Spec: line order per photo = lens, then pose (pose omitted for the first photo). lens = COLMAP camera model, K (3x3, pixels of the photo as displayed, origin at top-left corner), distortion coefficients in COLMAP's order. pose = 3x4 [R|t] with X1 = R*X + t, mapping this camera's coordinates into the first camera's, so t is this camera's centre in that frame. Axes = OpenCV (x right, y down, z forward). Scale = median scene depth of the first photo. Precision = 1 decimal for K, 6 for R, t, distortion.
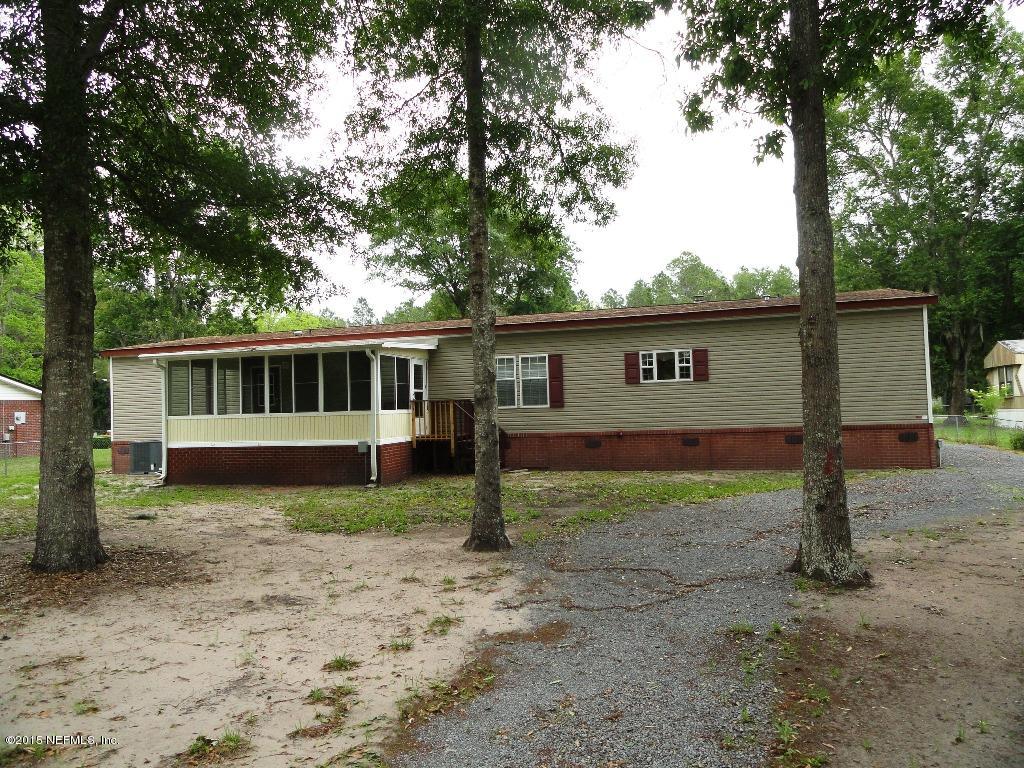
lens RADIAL K [[712.6, 0, 512.5], [0, 712.6, 381.6], [0, 0, 1]] dist [-0.001736, 0.002947]
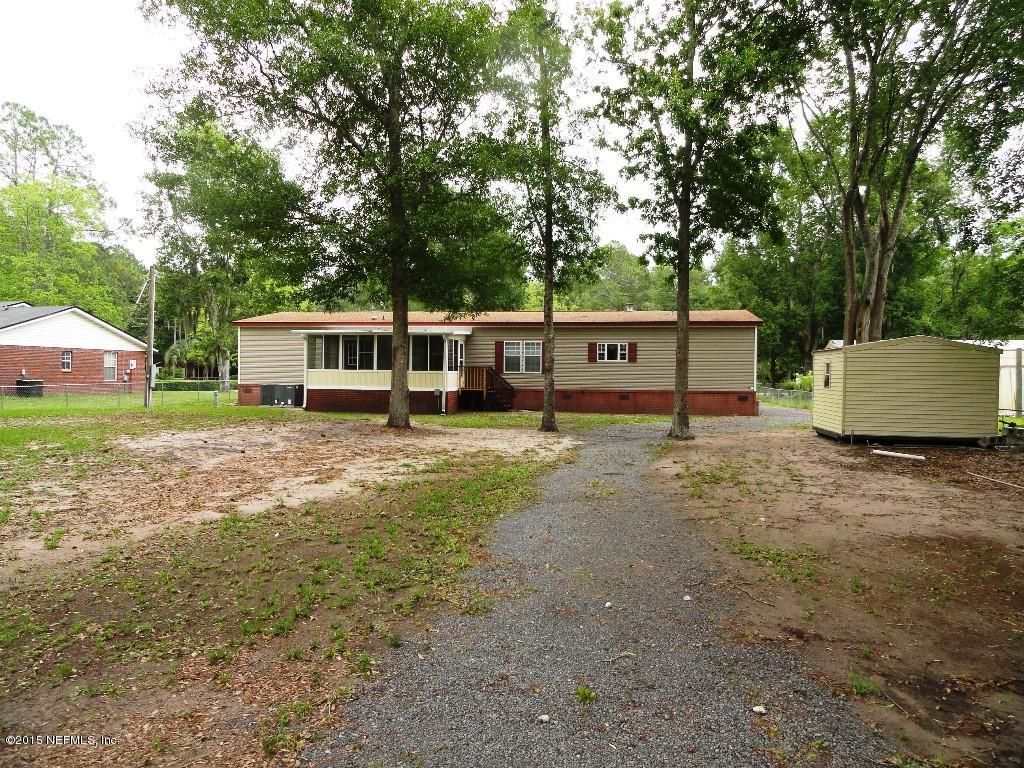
lens RADIAL K [[712.6, 0, 511.3], [0, 712.6, 385.0], [0, 0, 1]] dist [-0.001736, 0.002947]
pose [[0.992952, 0.040123, 0.111522, -0.206366], [-0.046119, 0.997596, 0.051716, -0.020120], [-0.109179, -0.056494, 0.992415, -0.650271]]
